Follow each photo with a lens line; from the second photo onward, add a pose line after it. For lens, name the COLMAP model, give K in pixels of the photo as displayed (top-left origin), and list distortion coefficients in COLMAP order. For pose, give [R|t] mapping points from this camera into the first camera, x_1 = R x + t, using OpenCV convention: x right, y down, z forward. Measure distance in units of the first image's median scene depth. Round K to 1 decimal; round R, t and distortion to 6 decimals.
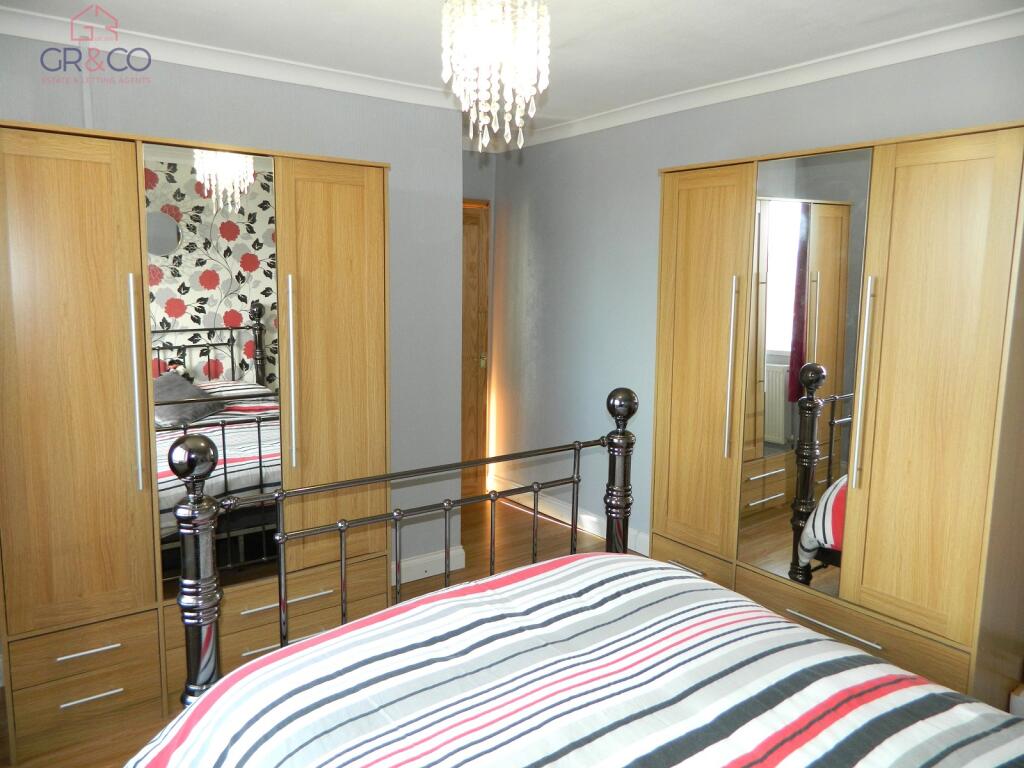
lens RADIAL K [[750.7, 0, 510.0], [0, 750.7, 383.3], [0, 0, 1]] dist [0.001075, -0.002657]
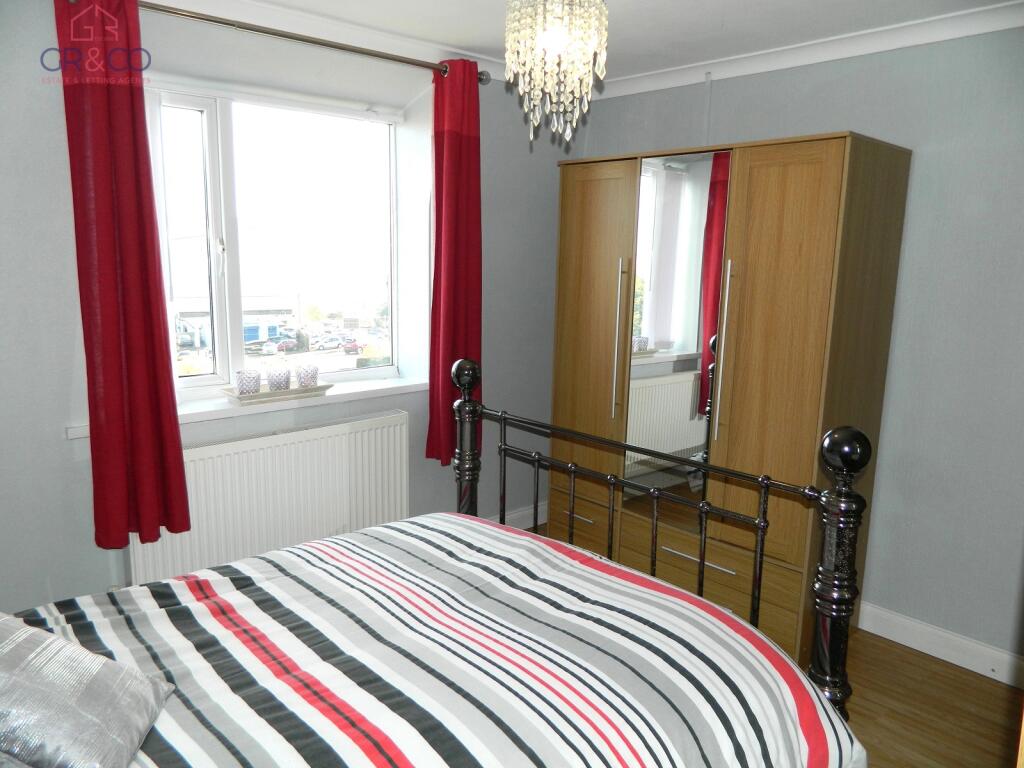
lens RADIAL K [[750.7, 0, 508.9], [0, 750.7, 383.9], [0, 0, 1]] dist [0.001075, -0.002657]
pose [[0.091916, 0.161479, -0.982586, 1.006597], [-0.148144, 0.978000, 0.146867, -0.111004], [0.984685, 0.132065, 0.113816, 0.800458]]
